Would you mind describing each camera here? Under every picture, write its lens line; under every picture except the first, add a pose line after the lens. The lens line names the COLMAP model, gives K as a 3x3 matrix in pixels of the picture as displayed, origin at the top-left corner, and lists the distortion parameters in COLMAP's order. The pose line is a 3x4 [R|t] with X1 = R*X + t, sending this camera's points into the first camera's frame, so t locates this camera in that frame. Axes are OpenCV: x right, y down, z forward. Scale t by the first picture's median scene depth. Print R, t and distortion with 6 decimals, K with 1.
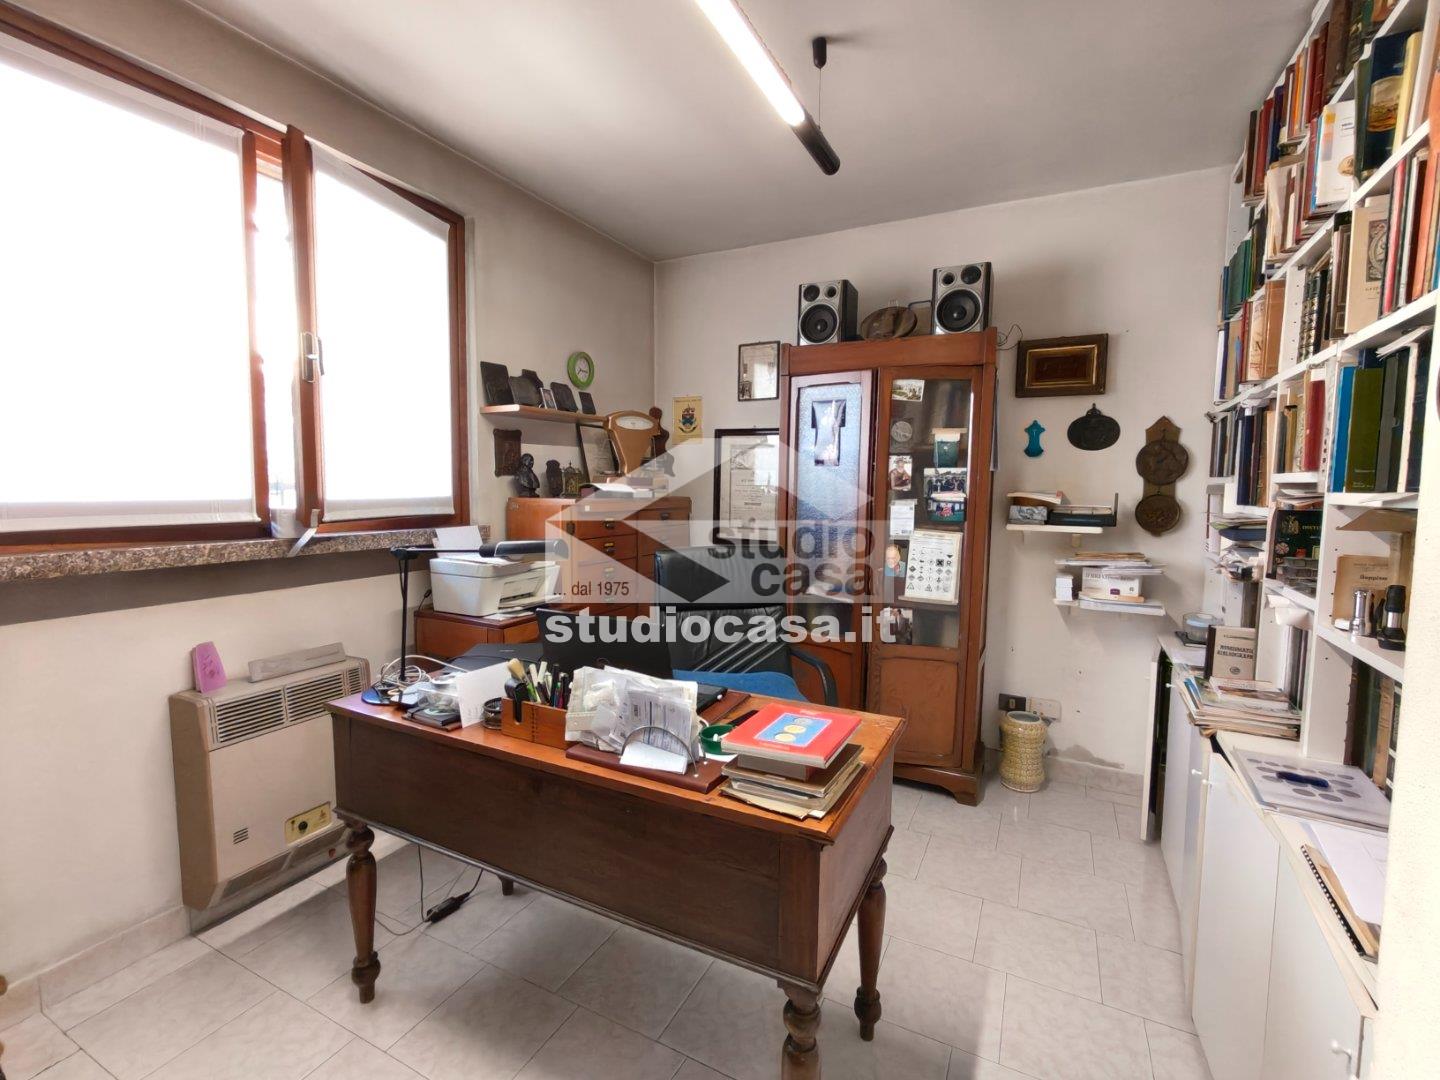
lens RADIAL K [[648.9, 0, 721.7], [0, 648.9, 537.5], [0, 0, 1]] dist [-0.001413, 0.001598]
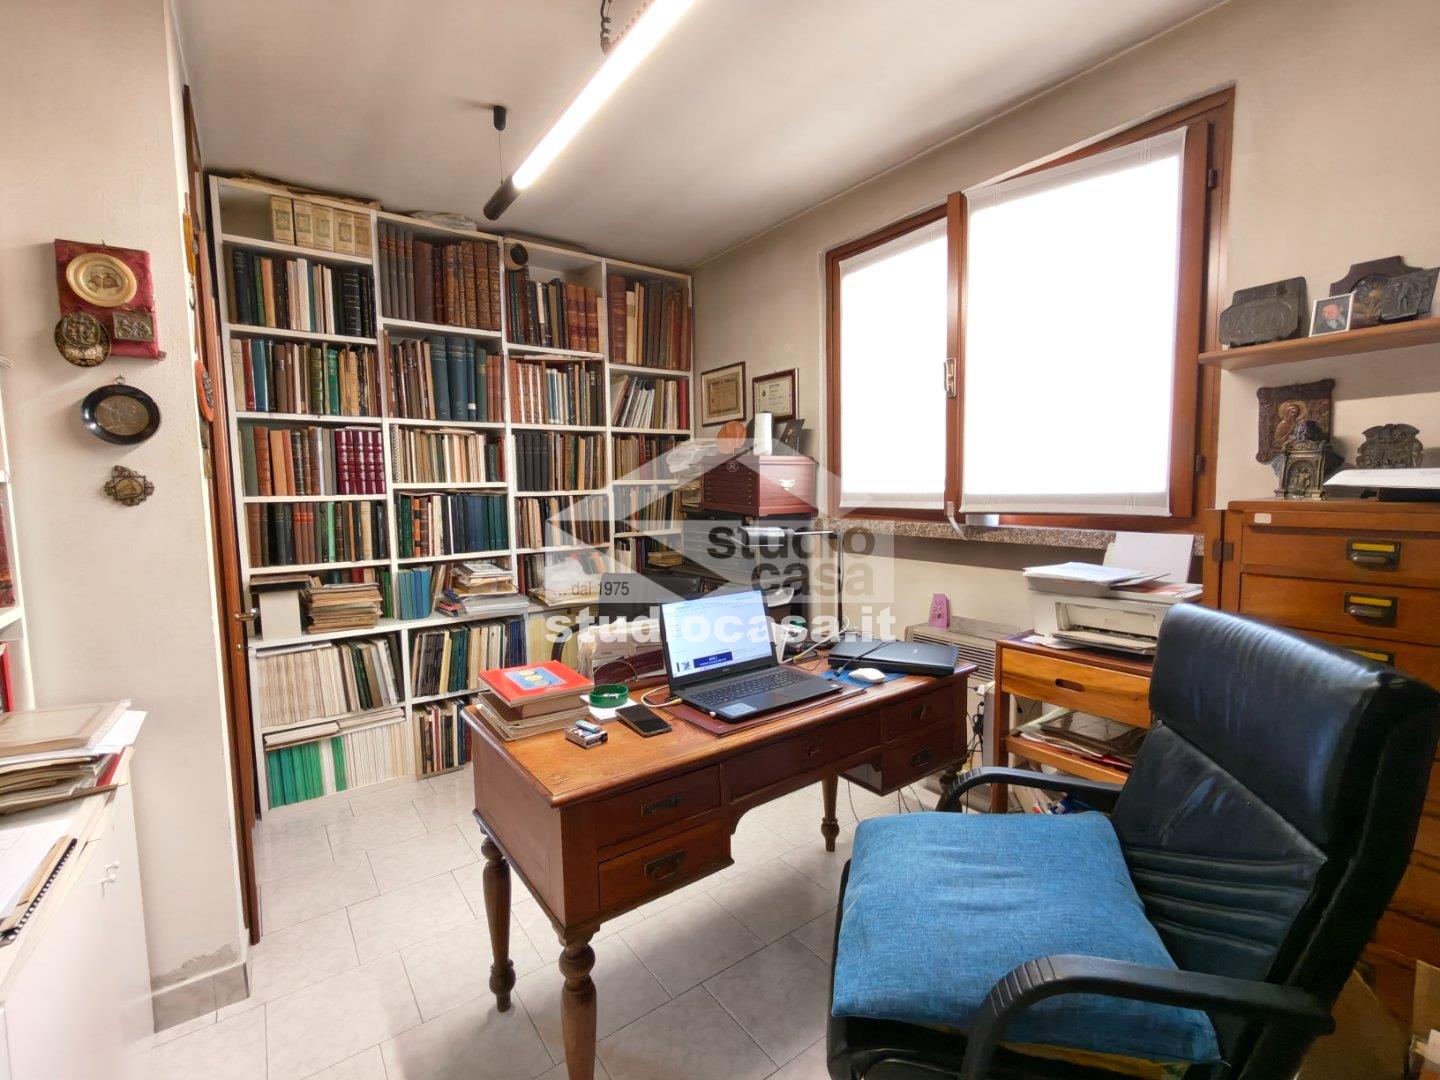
lens RADIAL K [[648.9, 0, 721.4], [0, 648.9, 536.7], [0, 0, 1]] dist [-0.001413, 0.001598]
pose [[-0.456680, 0.070433, -0.886839, 0.517214], [-0.059322, 0.992231, 0.109351, -0.067527], [0.887651, 0.102547, -0.448954, 0.921453]]
